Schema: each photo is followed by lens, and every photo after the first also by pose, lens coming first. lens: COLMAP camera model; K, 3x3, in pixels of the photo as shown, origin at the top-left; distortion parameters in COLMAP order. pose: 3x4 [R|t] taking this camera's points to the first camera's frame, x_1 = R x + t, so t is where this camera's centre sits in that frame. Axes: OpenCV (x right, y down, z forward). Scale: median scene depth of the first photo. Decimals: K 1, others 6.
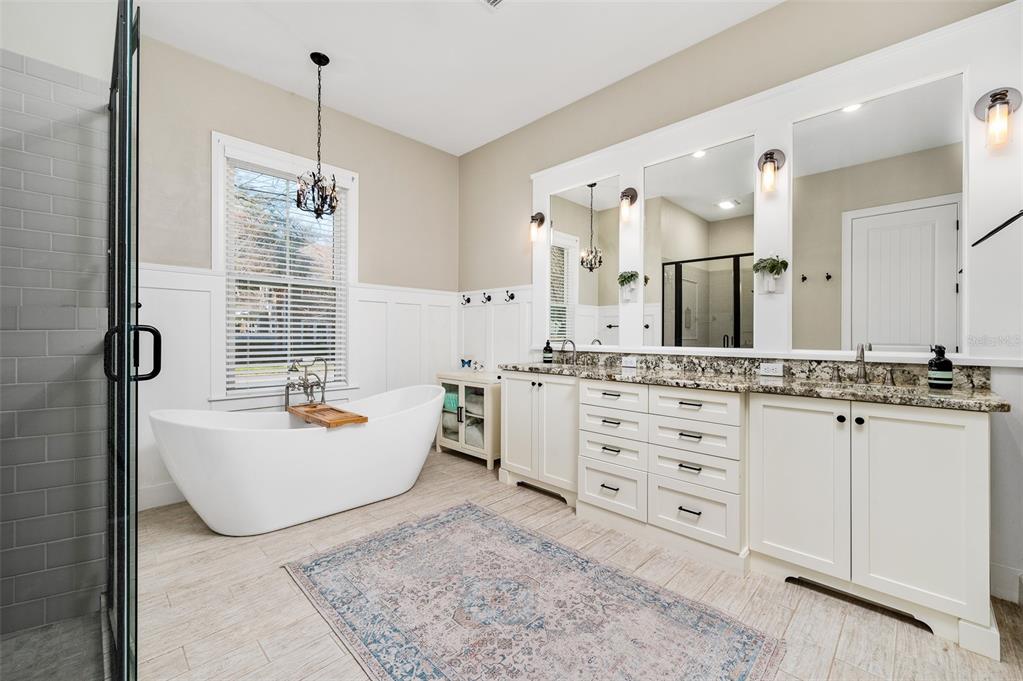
lens RADIAL K [[413.0, 0, 517.8], [0, 413.0, 334.0], [0, 0, 1]] dist [-0.001718, 0.000558]
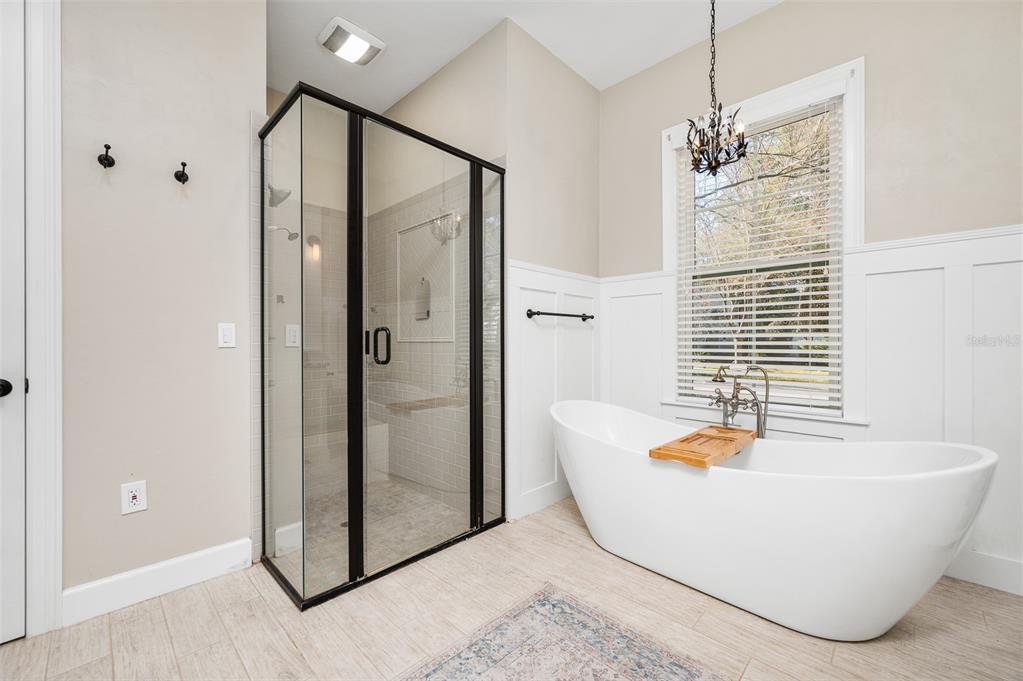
lens RADIAL K [[413.0, 0, 513.6], [0, 413.0, 343.8], [0, 0, 1]] dist [-0.001718, 0.000558]
pose [[-0.001267, -0.002476, -0.999996, 0.280126], [0.004724, 0.999986, -0.002482, 0.022136], [0.999988, -0.004727, -0.001255, 0.727889]]
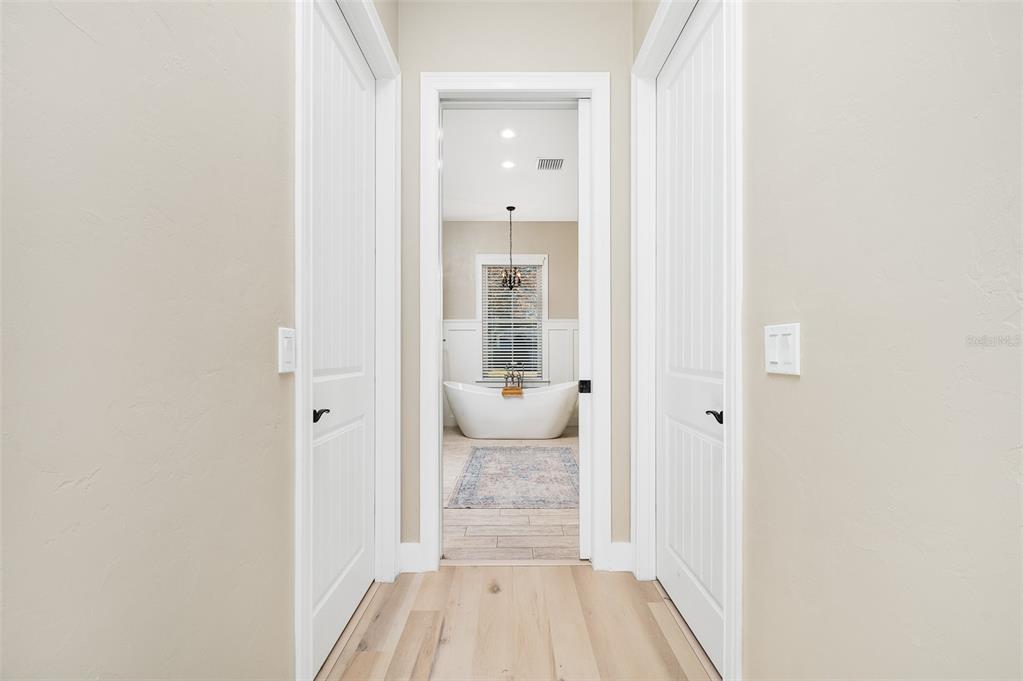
lens RADIAL K [[413.0, 0, 529.7], [0, 413.0, 351.5], [0, 0, 1]] dist [-0.001718, 0.000558]
pose [[0.721301, -0.005802, -0.692597, 1.042965], [0.008114, 0.999967, 0.000074, 0.009743], [0.692574, -0.005673, 0.721325, -0.386132]]
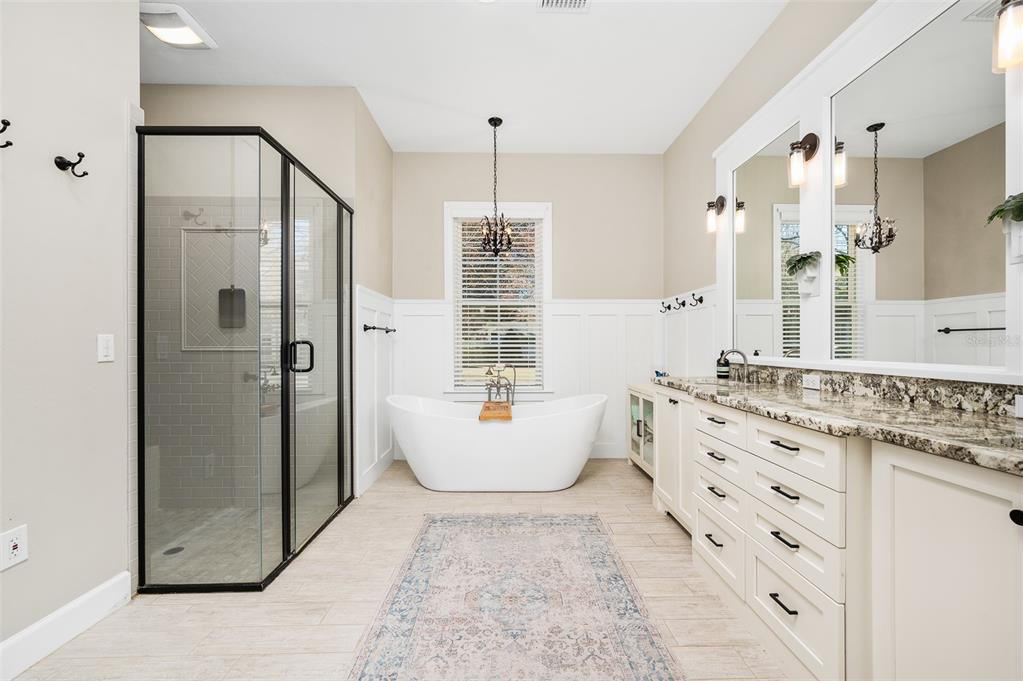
lens RADIAL K [[413.0, 0, 522.1], [0, 413.0, 344.9], [0, 0, 1]] dist [-0.001718, 0.000558]
pose [[0.722360, -0.007026, -0.691482, 0.481003], [0.007163, 0.999971, -0.002678, 0.004128], [0.691480, -0.003019, 0.722389, 0.183721]]
